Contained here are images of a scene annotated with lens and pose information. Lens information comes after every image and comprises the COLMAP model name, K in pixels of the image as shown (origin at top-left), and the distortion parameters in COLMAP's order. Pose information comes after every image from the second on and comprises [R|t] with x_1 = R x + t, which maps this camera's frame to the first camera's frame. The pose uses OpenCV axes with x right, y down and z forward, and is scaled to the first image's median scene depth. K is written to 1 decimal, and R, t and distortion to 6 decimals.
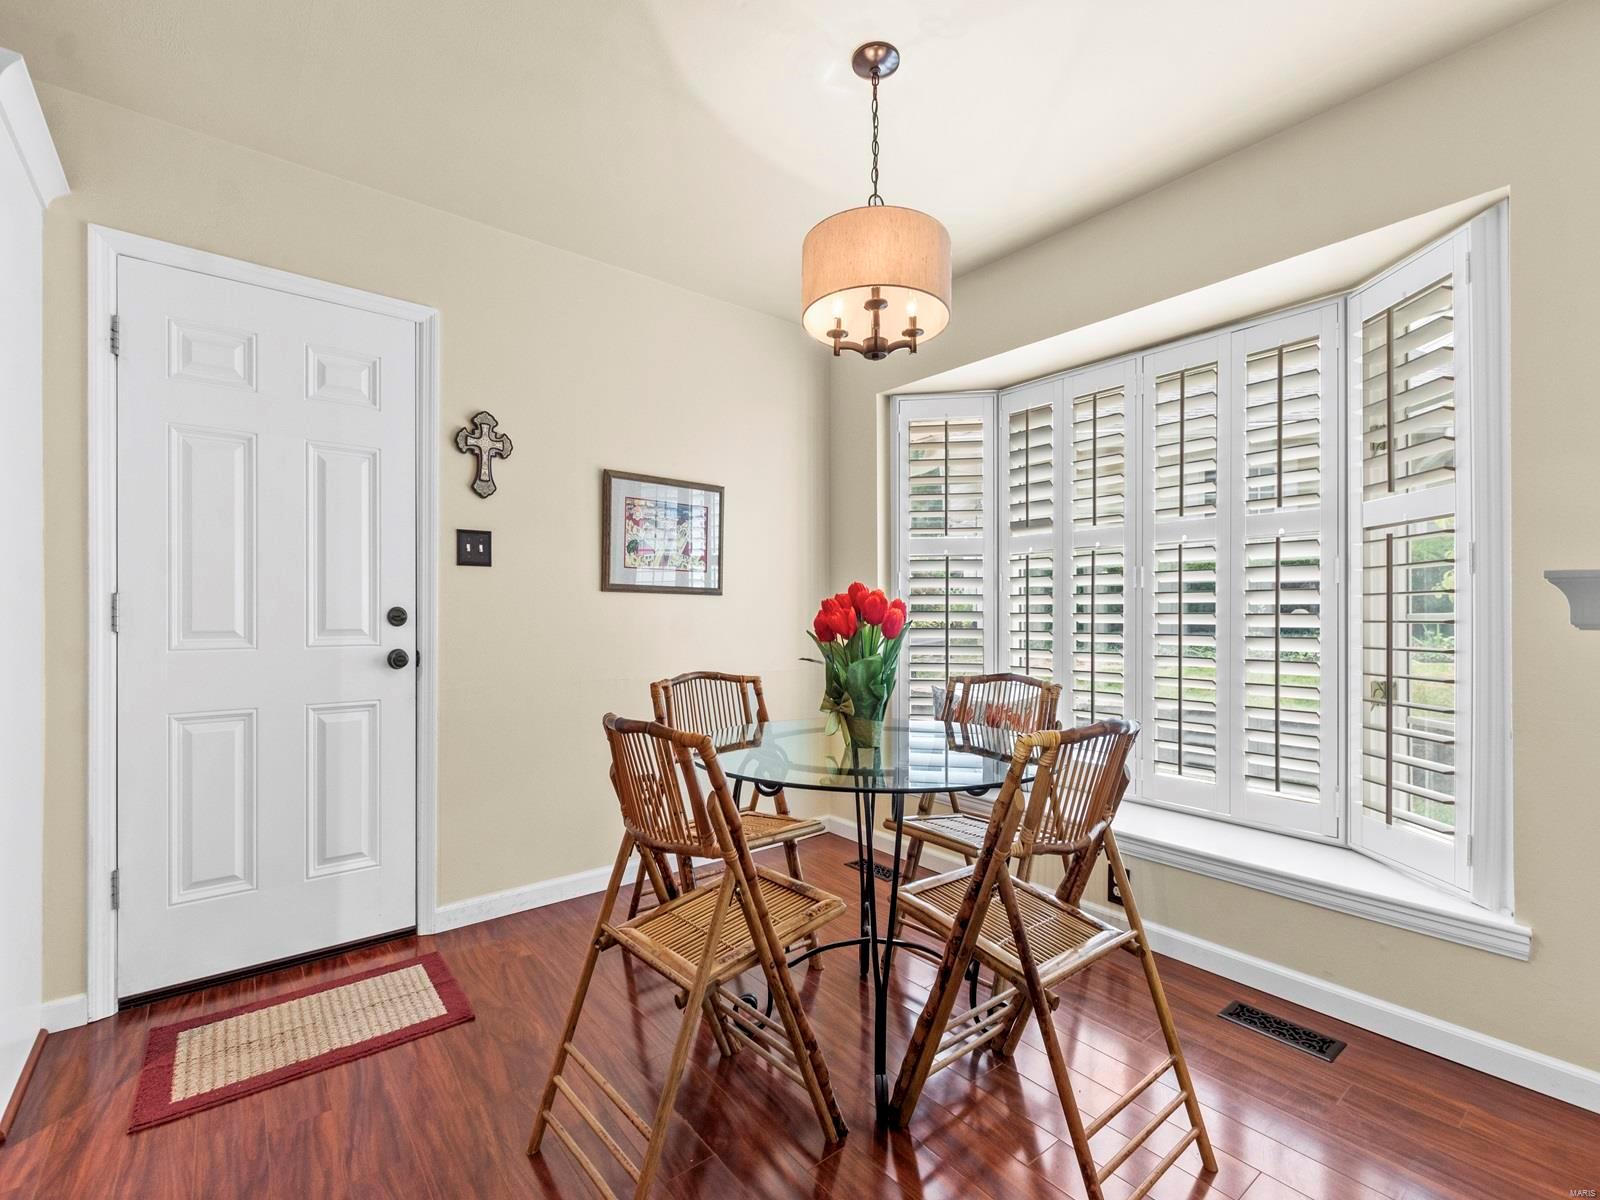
lens RADIAL K [[710.3, 0, 790.6], [0, 710.3, 614.9], [0, 0, 1]] dist [0.004459, -0.001244]
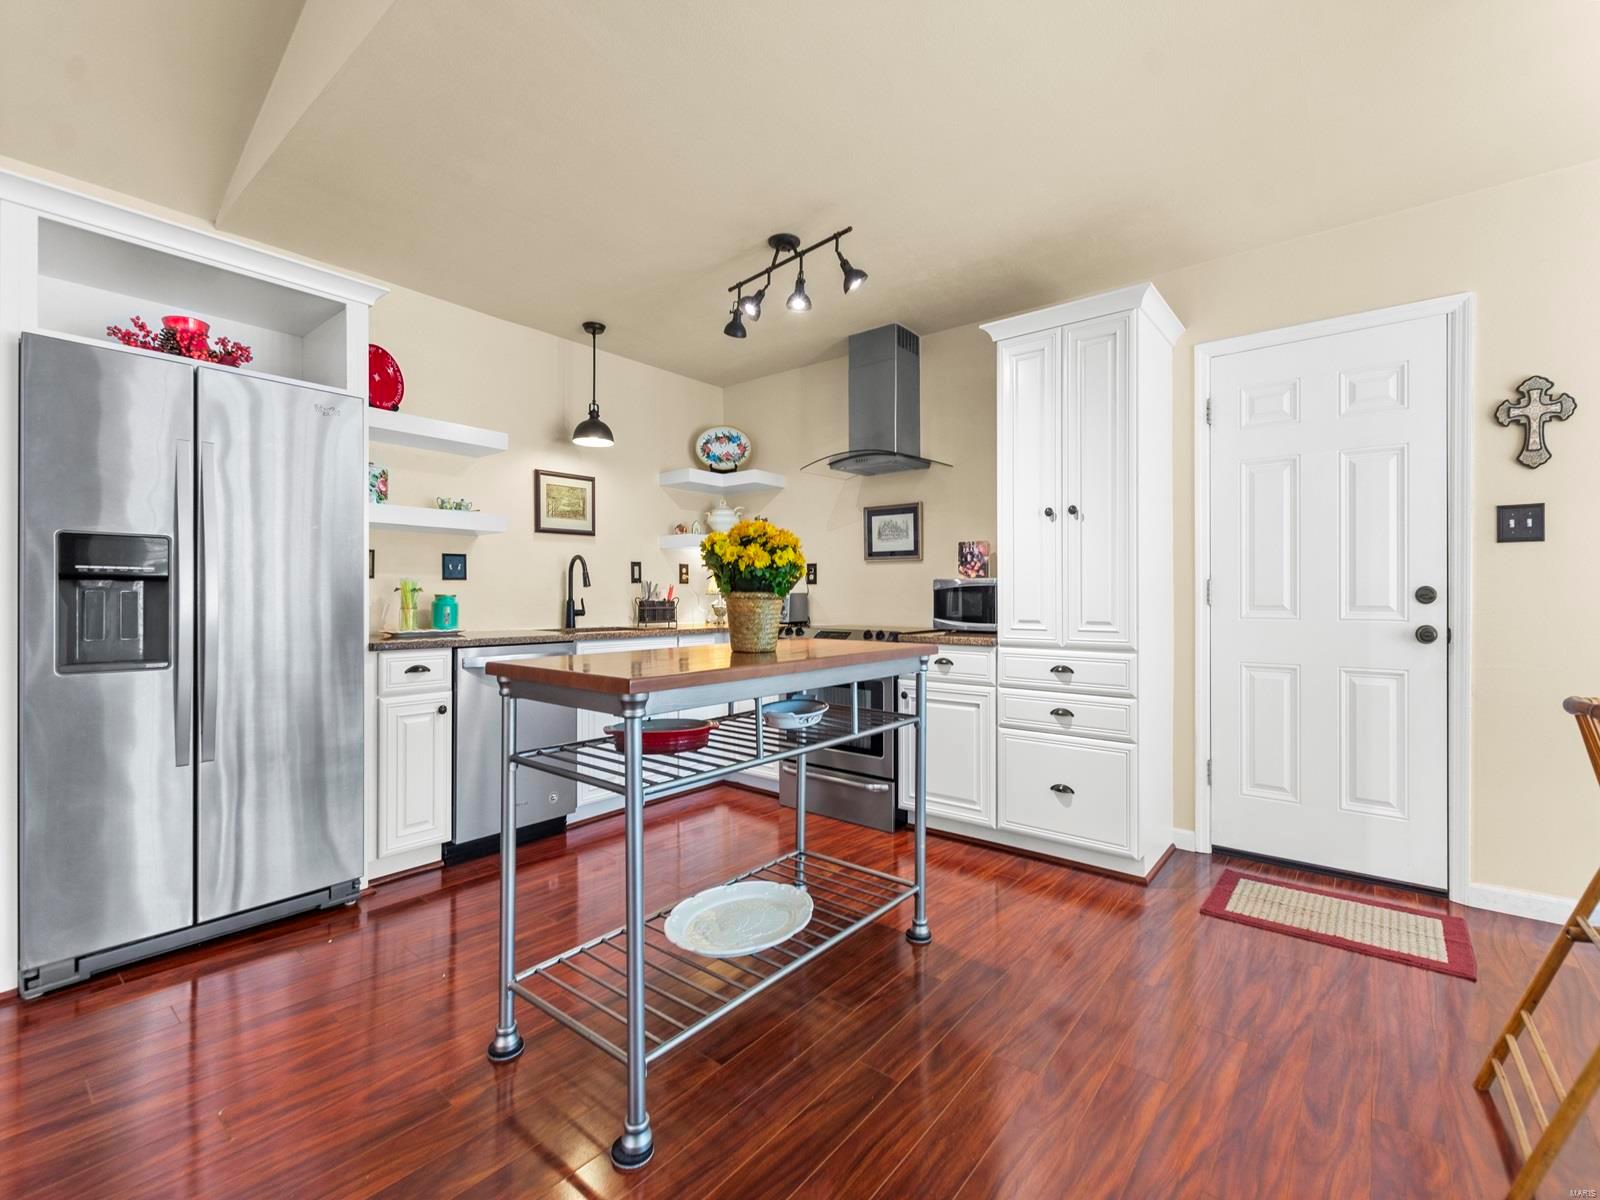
lens RADIAL K [[710.3, 0, 795.9], [0, 710.3, 599.0], [0, 0, 1]] dist [0.004459, -0.001244]
pose [[0.205141, 0.007504, -0.978704, 0.322357], [0.004078, 0.999955, 0.008521, -0.004747], [0.978724, -0.005739, 0.205101, -0.162793]]
